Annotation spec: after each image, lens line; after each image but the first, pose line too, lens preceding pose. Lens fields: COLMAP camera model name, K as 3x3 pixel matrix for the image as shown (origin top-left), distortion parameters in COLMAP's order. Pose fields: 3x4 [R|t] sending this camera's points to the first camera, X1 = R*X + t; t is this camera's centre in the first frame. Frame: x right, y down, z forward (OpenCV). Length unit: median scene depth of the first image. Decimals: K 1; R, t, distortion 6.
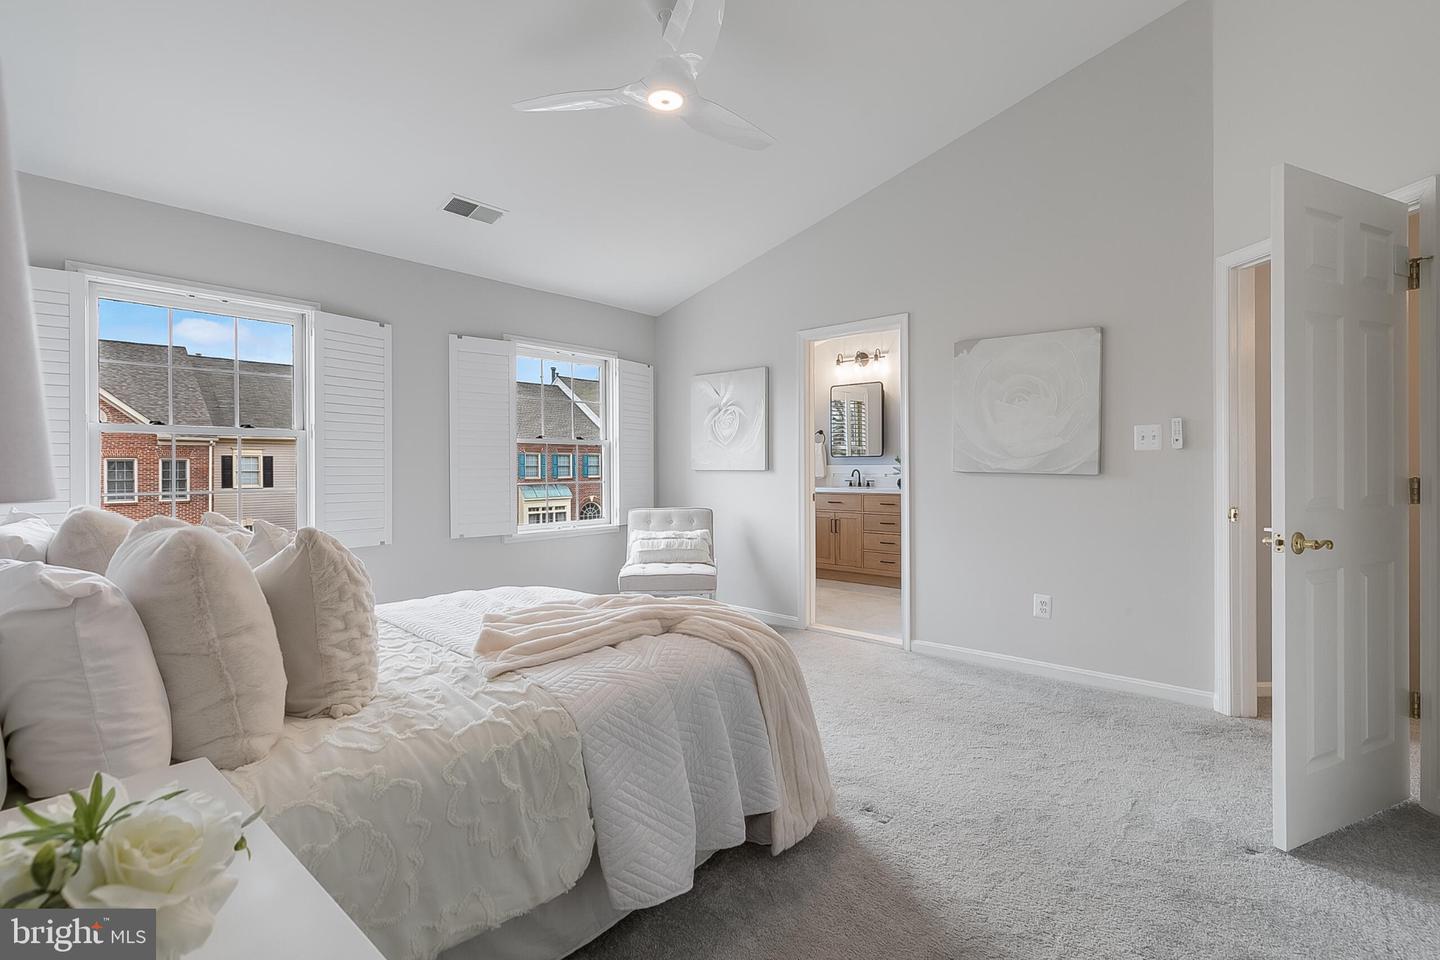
lens RADIAL K [[647.0, 0, 722.5], [0, 647.0, 472.3], [0, 0, 1]] dist [0.005847, -0.001112]
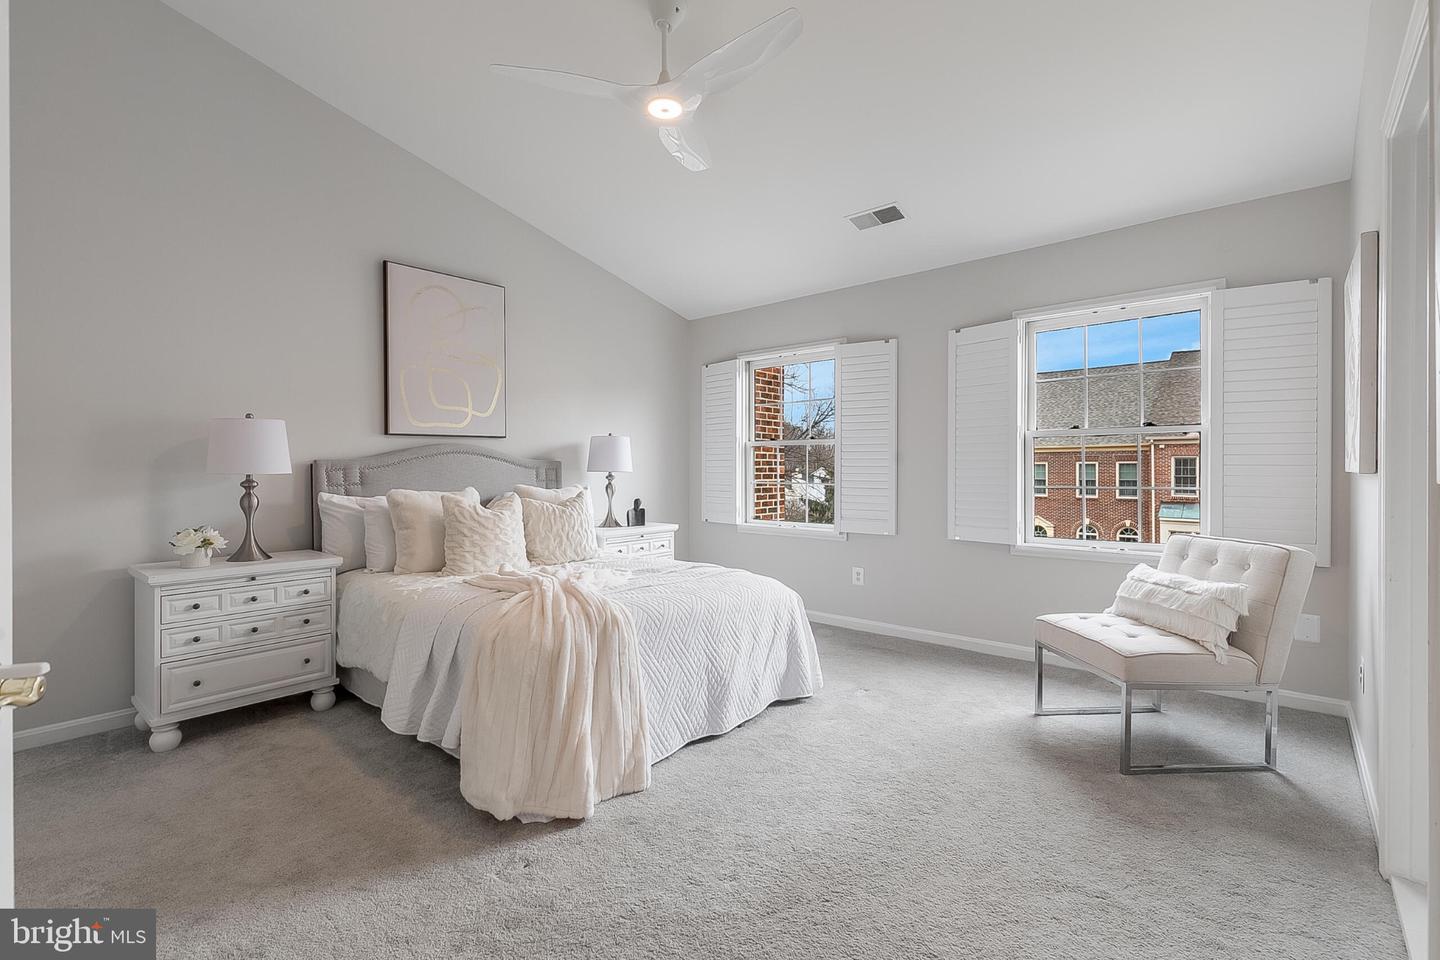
lens RADIAL K [[647.0, 0, 727.3], [0, 647.0, 470.3], [0, 0, 1]] dist [0.005847, -0.001112]
pose [[0.013341, 0.008238, -0.999877, 0.206502], [-0.004215, 0.999958, 0.008182, -0.003521], [0.999902, 0.004105, 0.013375, 0.242857]]
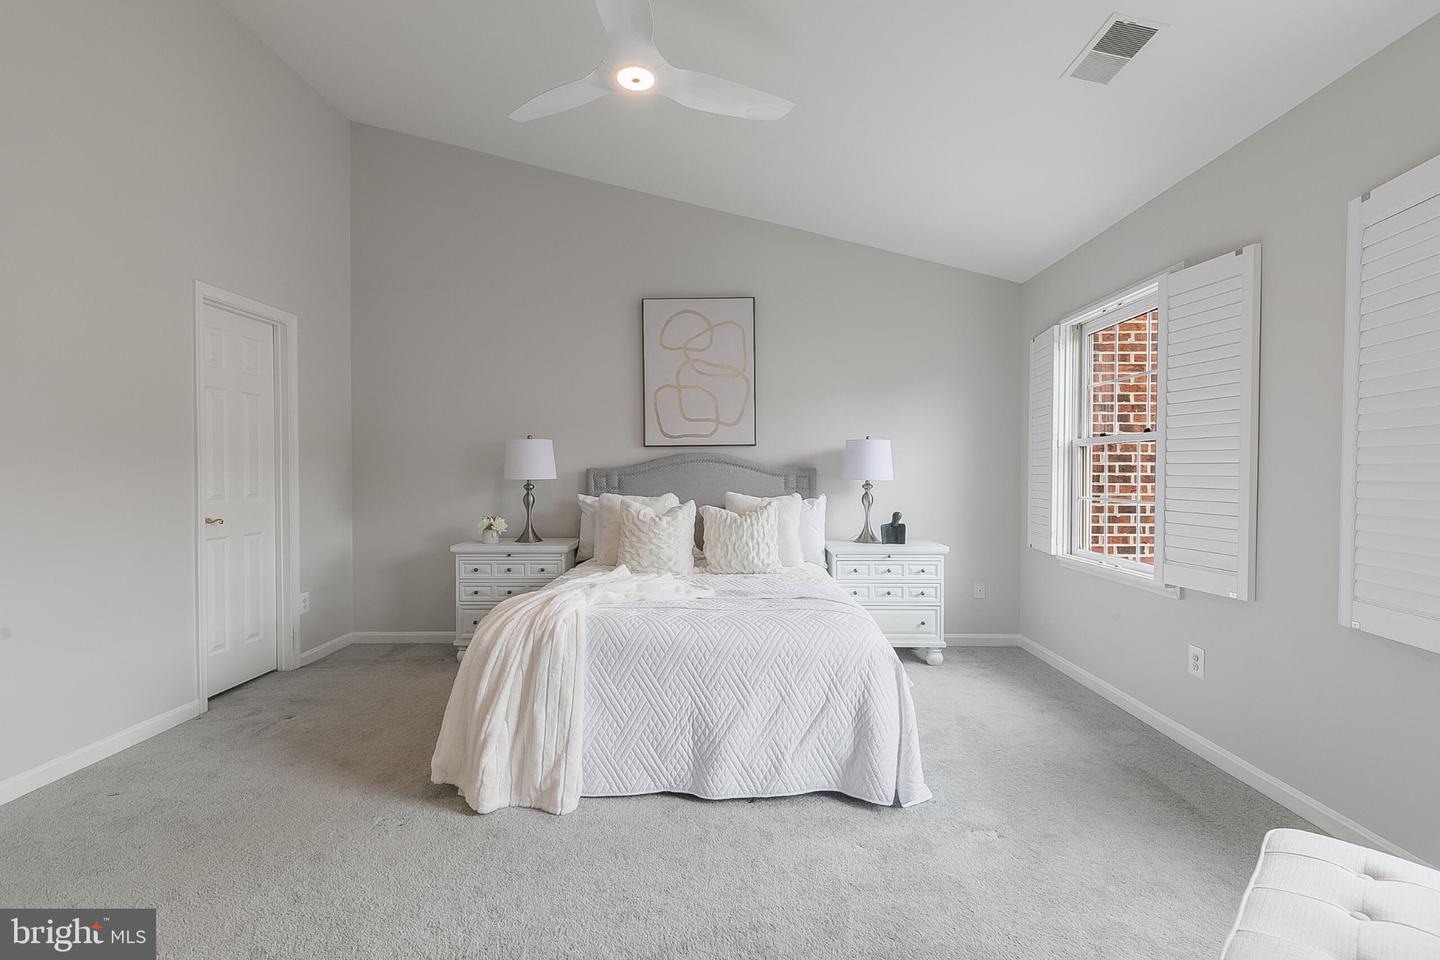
lens RADIAL K [[647.0, 0, 721.5], [0, 647.0, 480.2], [0, 0, 1]] dist [0.005847, -0.001112]
pose [[-0.762677, 0.013514, -0.646638, 0.092062], [-0.000475, 0.999770, 0.021454, -0.006451], [0.646779, 0.016670, -0.762495, 0.397985]]
